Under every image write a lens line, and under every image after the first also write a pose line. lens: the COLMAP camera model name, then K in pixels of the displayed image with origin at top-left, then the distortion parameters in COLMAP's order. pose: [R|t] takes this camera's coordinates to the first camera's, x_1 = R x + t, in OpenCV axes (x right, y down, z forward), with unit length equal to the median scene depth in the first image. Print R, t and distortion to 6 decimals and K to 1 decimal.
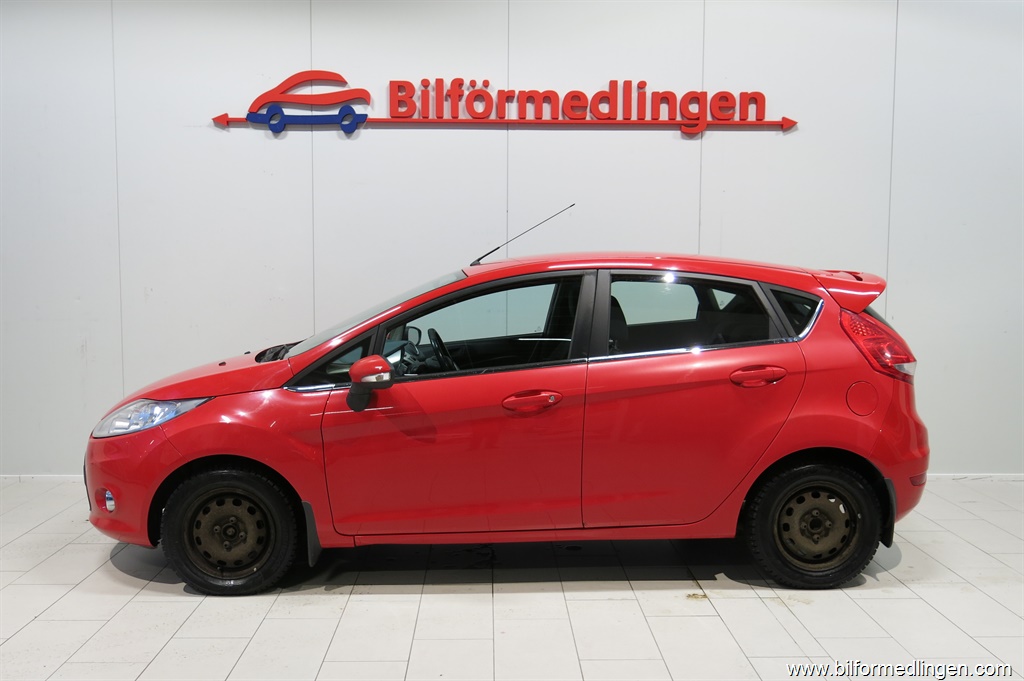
lens RADIAL K [[959.7, 0, 506.8], [0, 959.7, 347.2], [0, 0, 1]] dist [-0.021720, 0.000000]
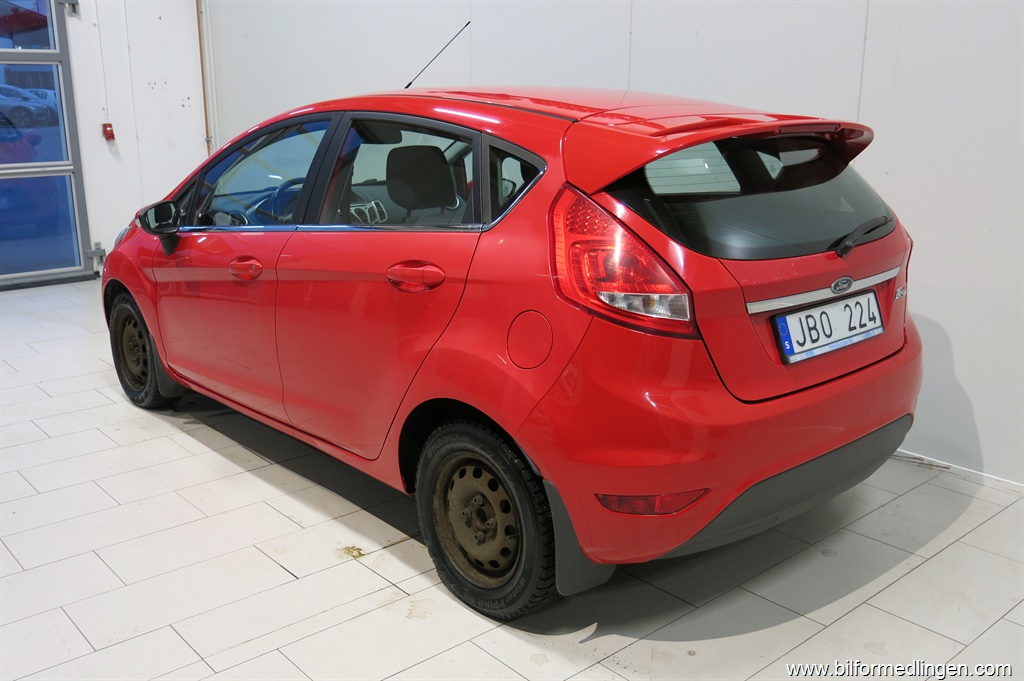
lens RADIAL K [[959.7, 0, 513.4], [0, 959.7, 337.7], [0, 0, 1]] dist [-0.021720, 0.000000]
pose [[0.640376, 0.186335, -0.745116, 0.809185], [-0.069349, 0.980190, 0.185520, -0.056989], [0.764925, -0.067129, 0.640612, 0.614200]]
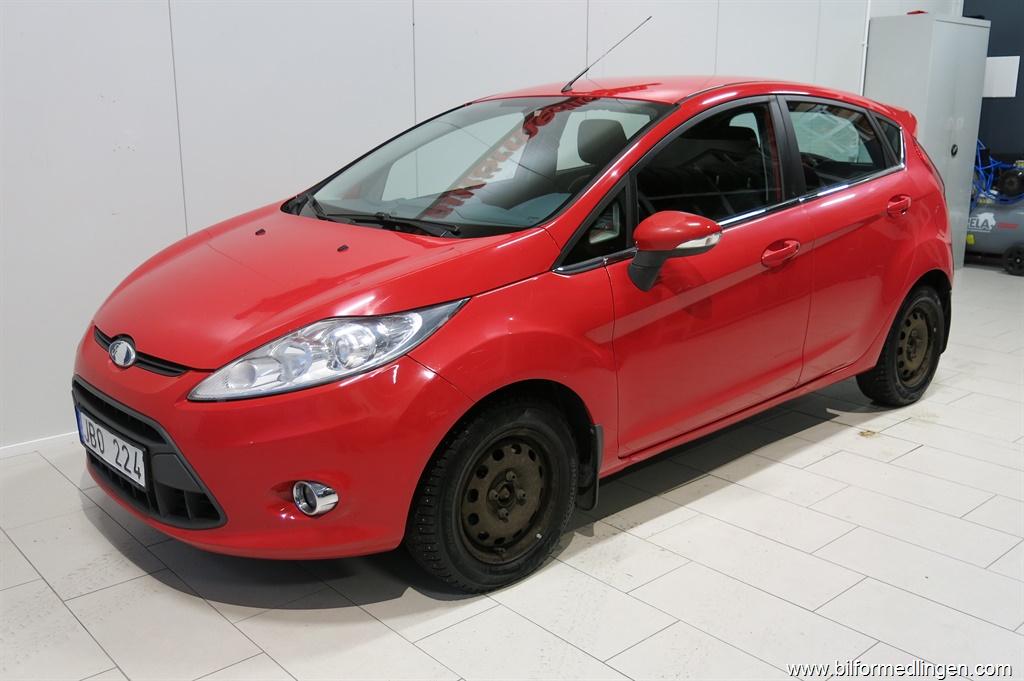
lens RADIAL K [[959.7, 0, 515.9], [0, 959.7, 338.4], [0, 0, 1]] dist [-0.021720, 0.000000]
pose [[0.758268, -0.156261, 0.632939, -0.682357], [0.060357, 0.983507, 0.170502, -0.027488], [-0.649143, -0.091084, 0.755193, 0.492221]]
